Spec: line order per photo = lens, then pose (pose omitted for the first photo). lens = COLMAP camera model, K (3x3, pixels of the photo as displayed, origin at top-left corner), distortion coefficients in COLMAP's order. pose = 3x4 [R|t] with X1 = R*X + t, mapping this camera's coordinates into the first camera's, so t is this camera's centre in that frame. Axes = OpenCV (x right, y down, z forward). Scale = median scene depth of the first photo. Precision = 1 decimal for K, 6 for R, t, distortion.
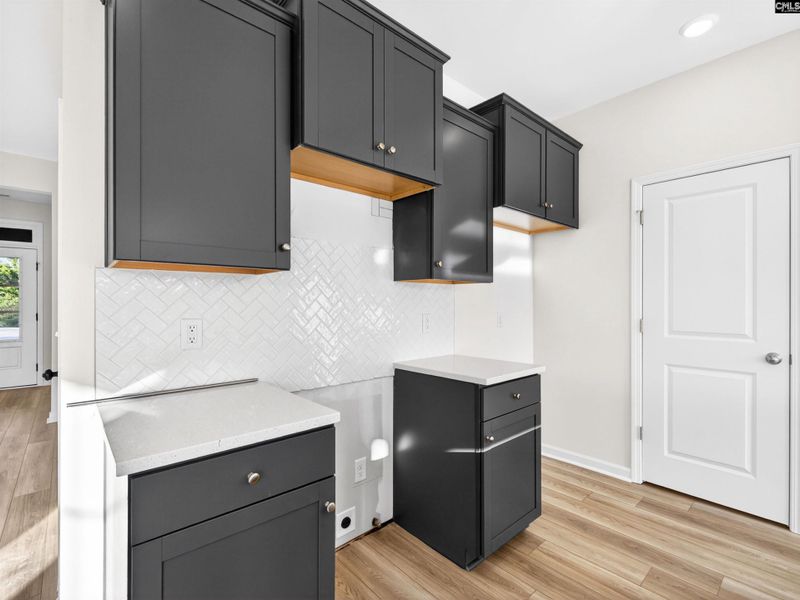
lens RADIAL K [[376.2, 0, 402.6], [0, 376.2, 304.8], [0, 0, 1]] dist [-0.002132, -0.000314]
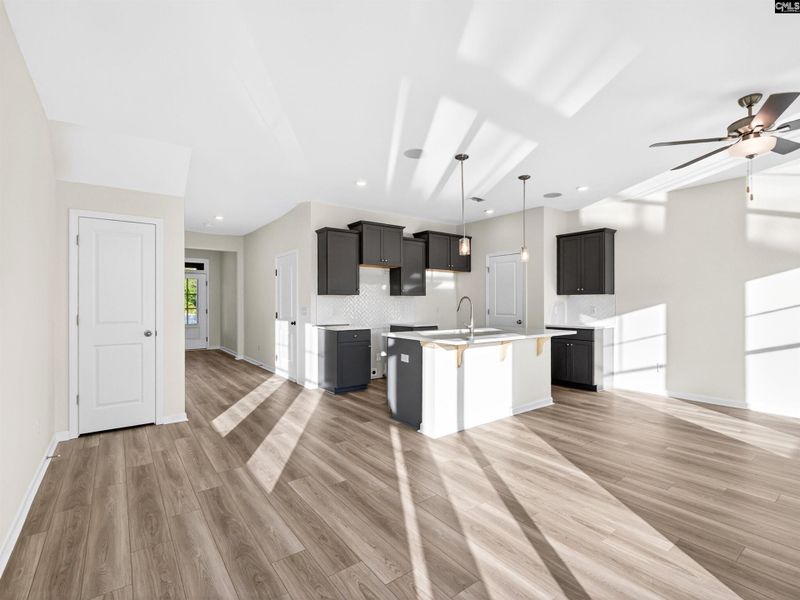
lens RADIAL K [[376.2, 0, 402.6], [0, 376.2, 304.8], [0, 0, 1]] dist [-0.002132, -0.000314]
pose [[0.996009, -0.002387, -0.089224, 0.366369], [0.002332, 0.999997, -0.000717, 0.012388], [0.089225, 0.000506, 0.996011, -2.094550]]
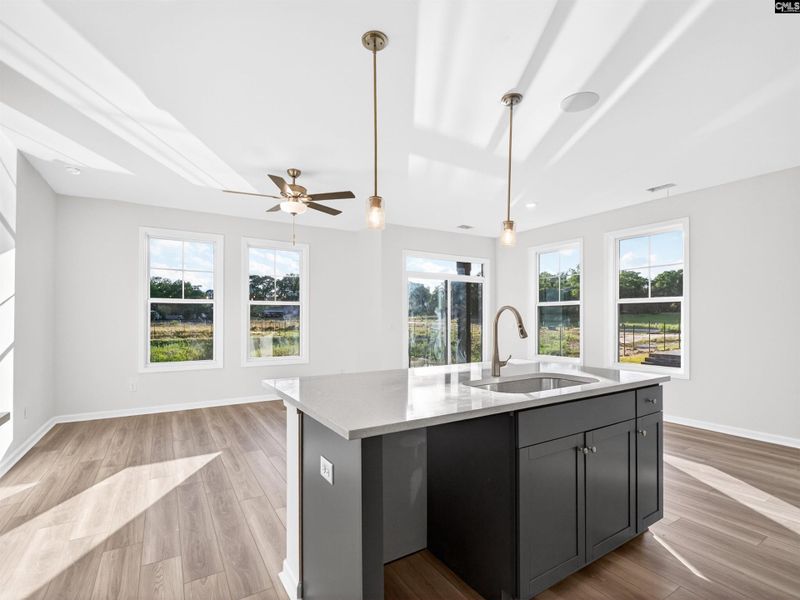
lens RADIAL K [[376.2, 0, 402.6], [0, 376.2, 304.8], [0, 0, 1]] dist [-0.002132, -0.000314]
pose [[-0.986011, -0.000430, 0.166680, 0.644046], [-0.005046, 0.999615, -0.027273, -0.003192], [-0.166604, -0.027733, -0.985634, 1.147015]]
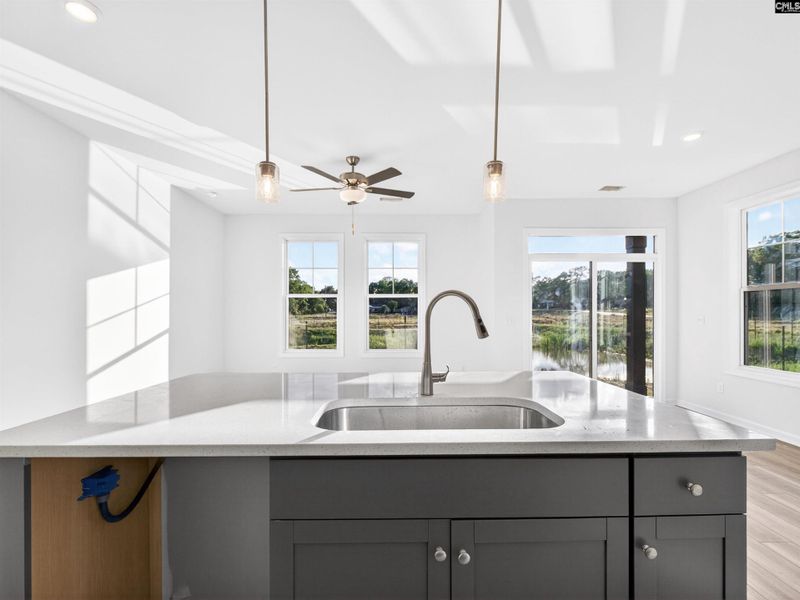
lens RADIAL K [[376.2, 0, 402.6], [0, 376.2, 304.8], [0, 0, 1]] dist [-0.002132, -0.000314]
pose [[-0.763439, 0.006934, 0.645843, 0.103626], [0.003279, 0.999971, -0.006859, 0.001501], [-0.645872, -0.003119, -0.763440, 0.595487]]
